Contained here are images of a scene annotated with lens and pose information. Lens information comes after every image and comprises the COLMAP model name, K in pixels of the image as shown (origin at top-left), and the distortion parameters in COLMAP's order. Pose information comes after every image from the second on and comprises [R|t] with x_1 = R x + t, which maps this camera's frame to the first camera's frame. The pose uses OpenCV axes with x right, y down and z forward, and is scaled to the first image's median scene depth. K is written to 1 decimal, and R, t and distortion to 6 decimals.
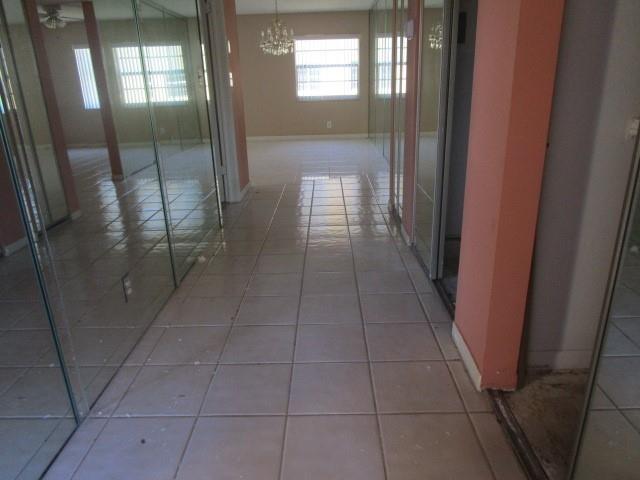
lens RADIAL K [[454.7, 0, 320.0], [0, 454.7, 240.0], [0, 0, 1]] dist [0.001721, 0.000038]
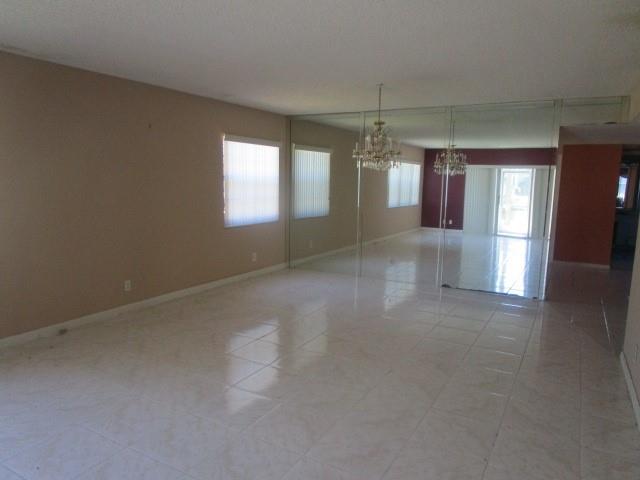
lens RADIAL K [[454.7, 0, 320.0], [0, 454.7, 240.0], [0, 0, 1]] dist [0.001721, 0.000038]
pose [[0.473735, -0.102975, 0.874626, -0.580550], [0.275893, 0.960501, -0.036350, -0.237596], [-0.836336, 0.258523, 0.483433, 0.595097]]
